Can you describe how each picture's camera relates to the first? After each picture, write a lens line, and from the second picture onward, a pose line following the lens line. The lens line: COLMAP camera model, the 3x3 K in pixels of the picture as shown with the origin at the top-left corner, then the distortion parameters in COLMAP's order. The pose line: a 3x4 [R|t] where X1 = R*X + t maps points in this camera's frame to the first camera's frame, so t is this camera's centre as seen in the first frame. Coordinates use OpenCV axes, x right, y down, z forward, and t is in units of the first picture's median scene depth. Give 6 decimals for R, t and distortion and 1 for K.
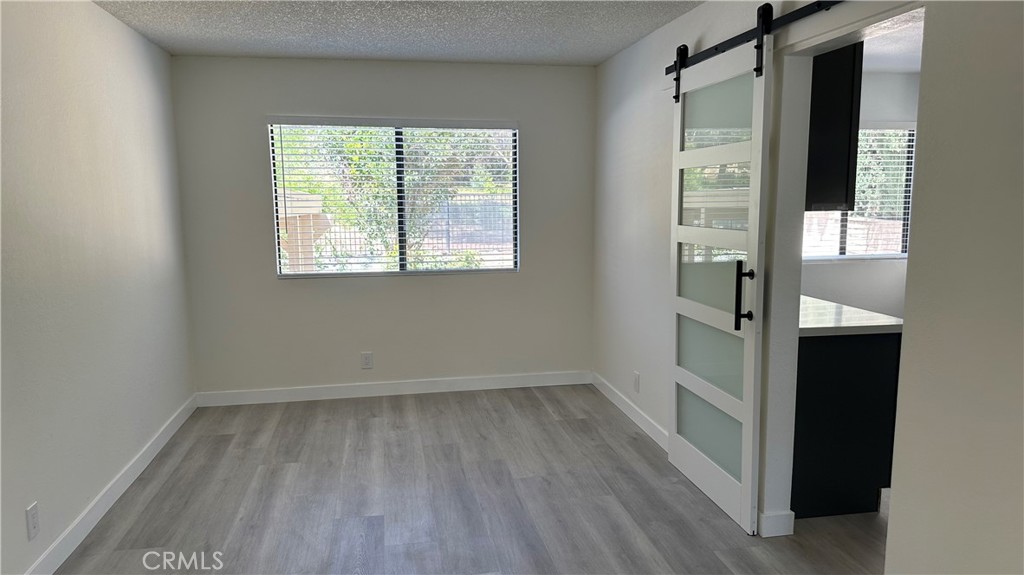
lens RADIAL K [[701.2, 0, 513.7], [0, 701.2, 287.4], [0, 0, 1]] dist [0.058011, -0.019353]
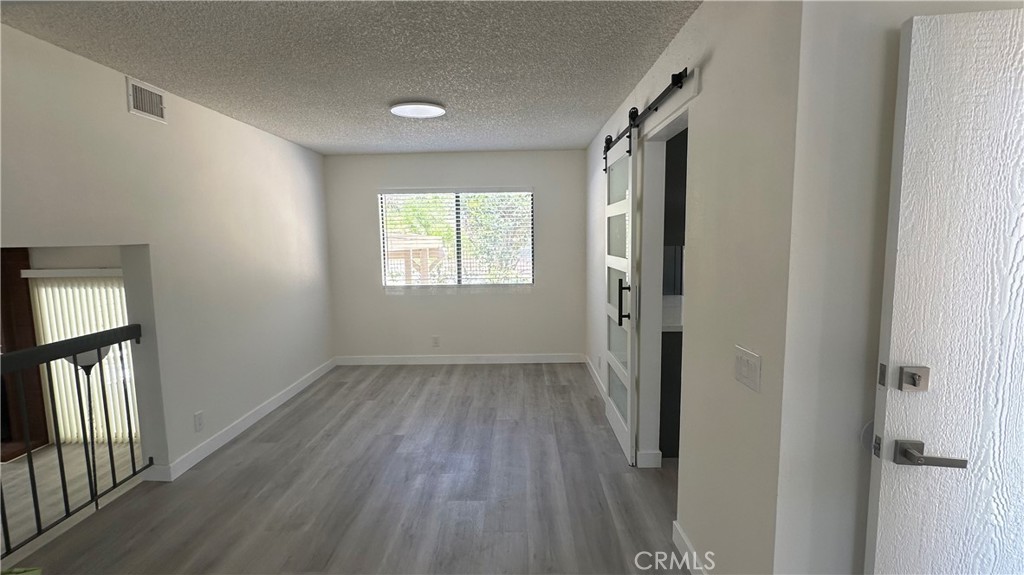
lens RADIAL K [[479.2, 0, 511.5], [0, 479.2, 287.8], [0, 0, 1]] dist [0.005727, -0.000071]
pose [[0.979542, 0.013197, -0.200808, 0.217674], [-0.017423, 0.999662, -0.019291, 0.003193], [0.200486, 0.022396, 0.979441, -0.023505]]
